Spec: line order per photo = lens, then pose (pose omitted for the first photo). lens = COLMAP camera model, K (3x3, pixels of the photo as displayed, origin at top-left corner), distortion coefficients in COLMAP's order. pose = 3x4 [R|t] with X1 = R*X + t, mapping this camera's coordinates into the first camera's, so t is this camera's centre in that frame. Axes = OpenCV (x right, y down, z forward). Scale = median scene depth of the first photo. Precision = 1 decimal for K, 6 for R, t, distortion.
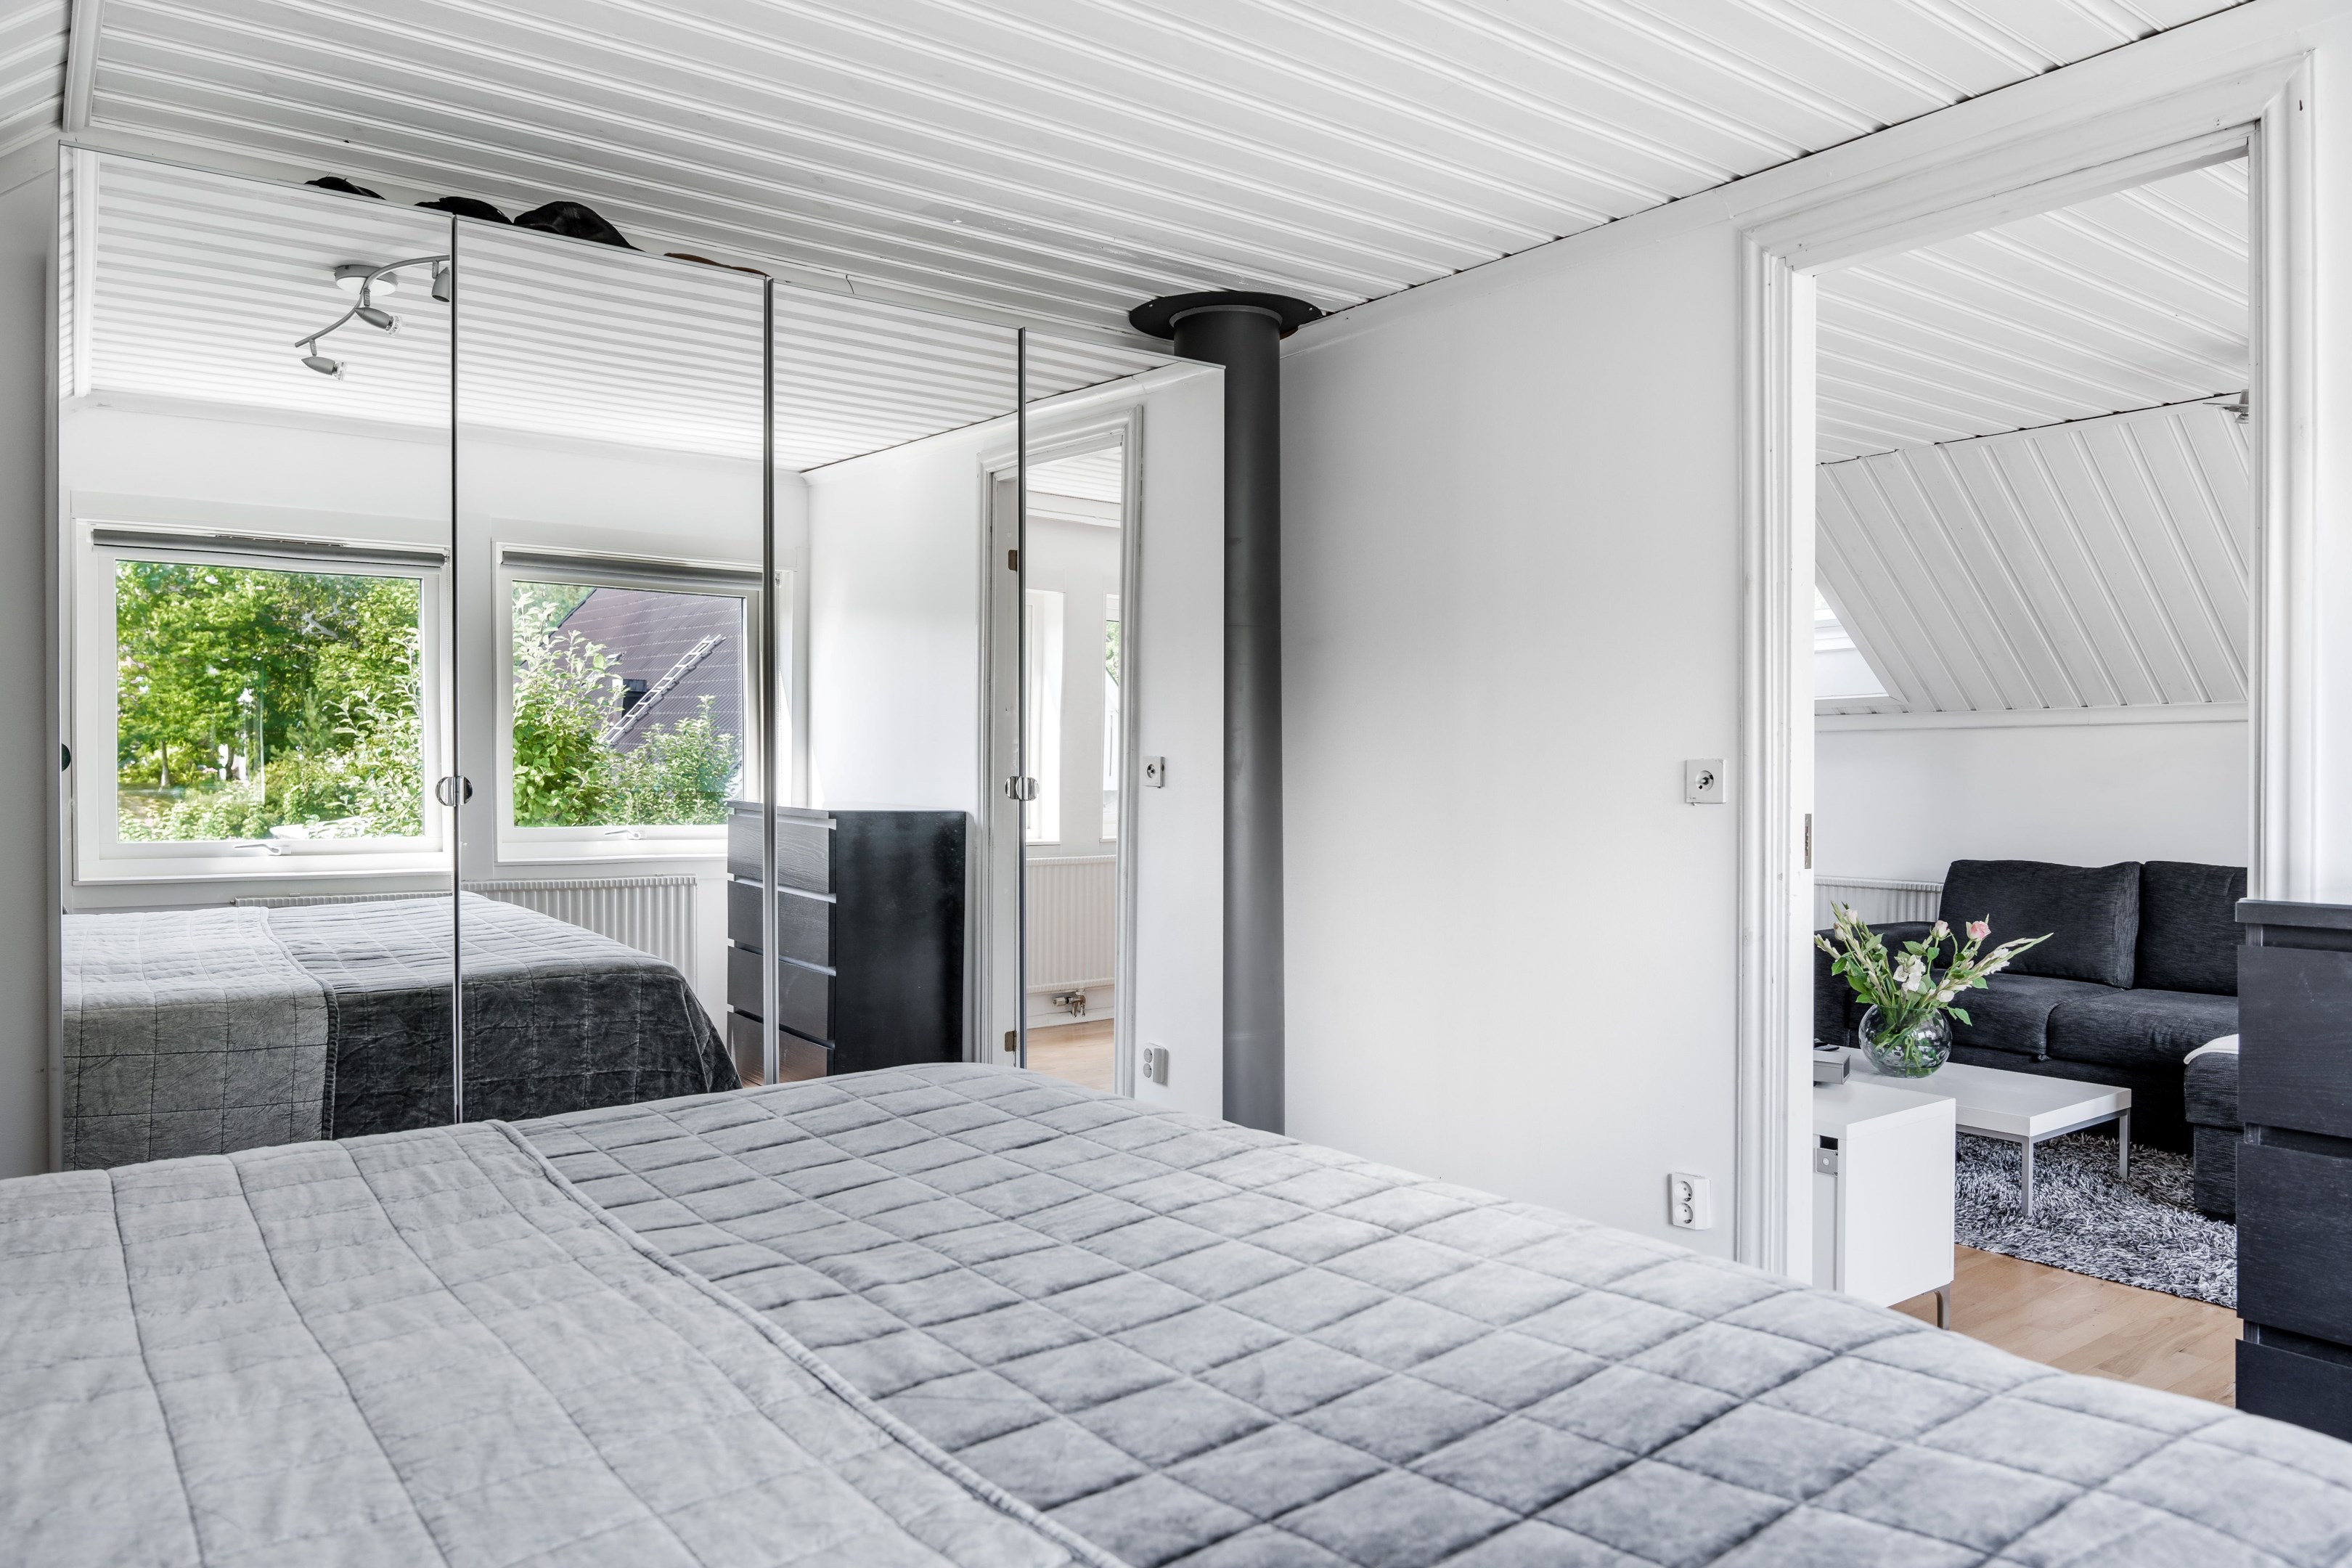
lens RADIAL K [[1590.9, 0, 1176.0], [0, 1590.9, 784.0], [0, 0, 1]] dist [-0.000701, -0.000064]
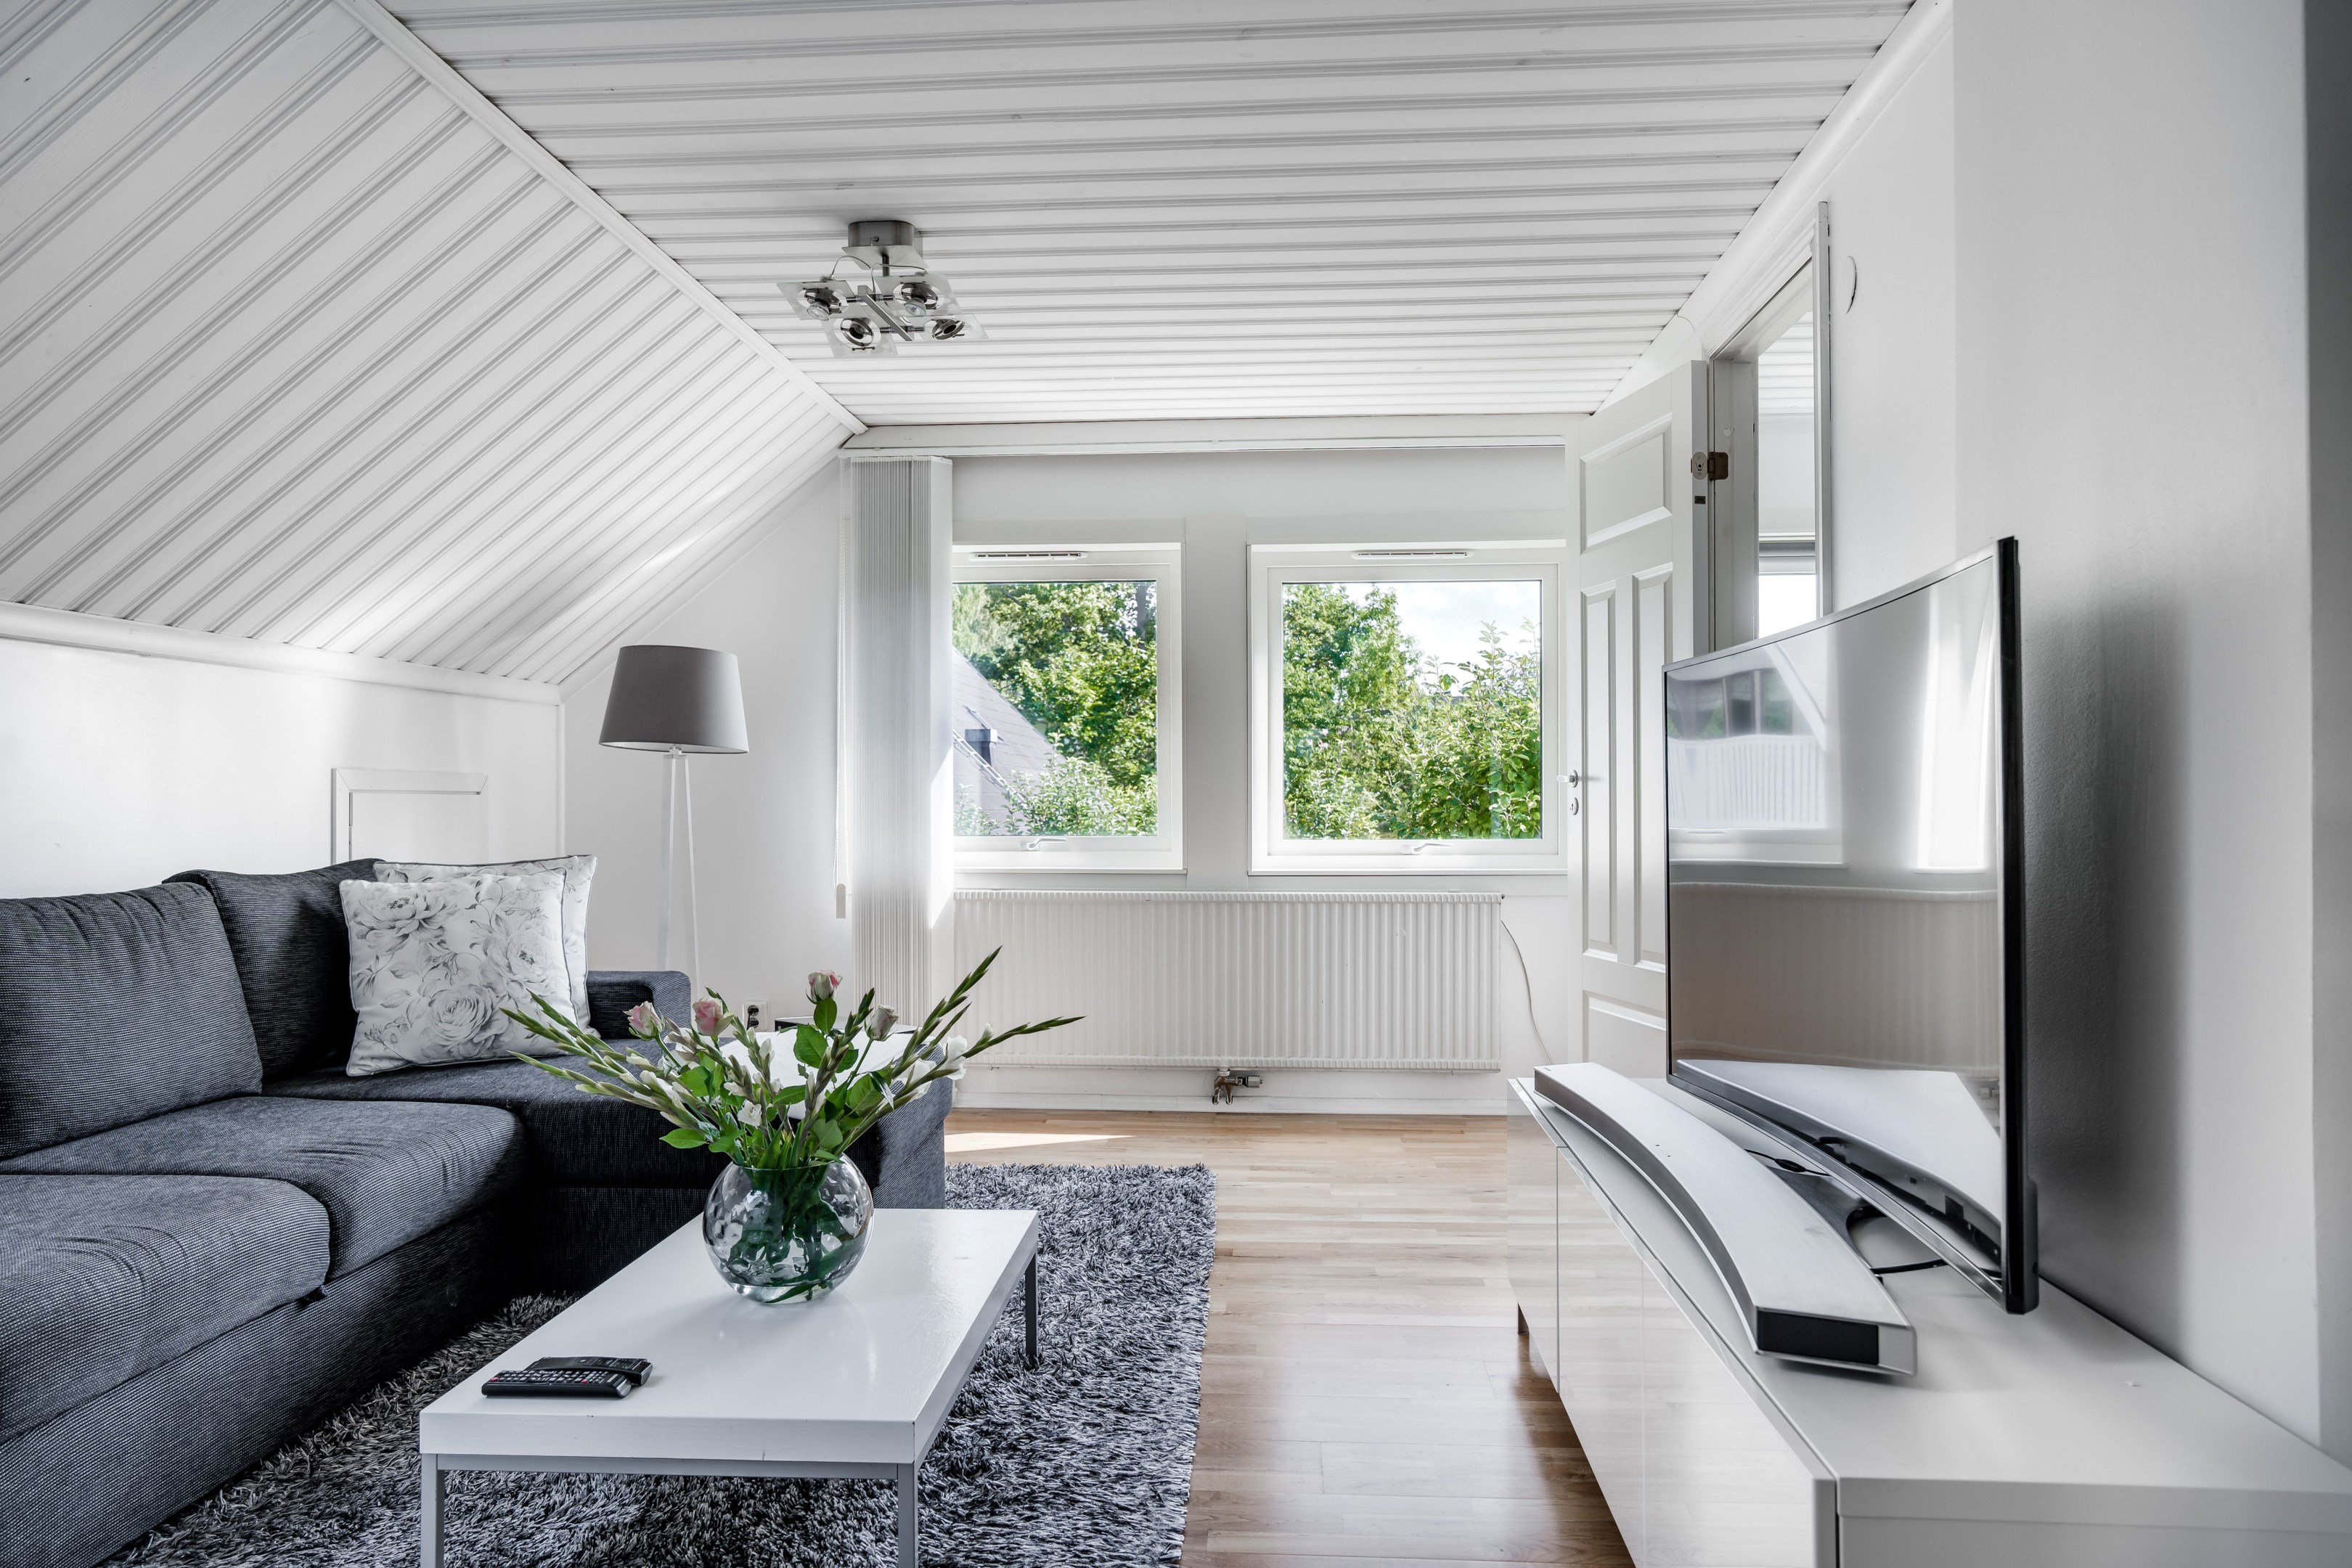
lens RADIAL K [[1590.9, 0, 1176.0], [0, 1590.9, 784.0], [0, 0, 1]] dist [-0.000701, -0.000064]
pose [[0.756627, -0.006012, -0.653820, 0.195501], [0.000553, 0.999963, -0.008555, 0.000829], [0.653847, 0.006111, 0.756602, 0.199450]]
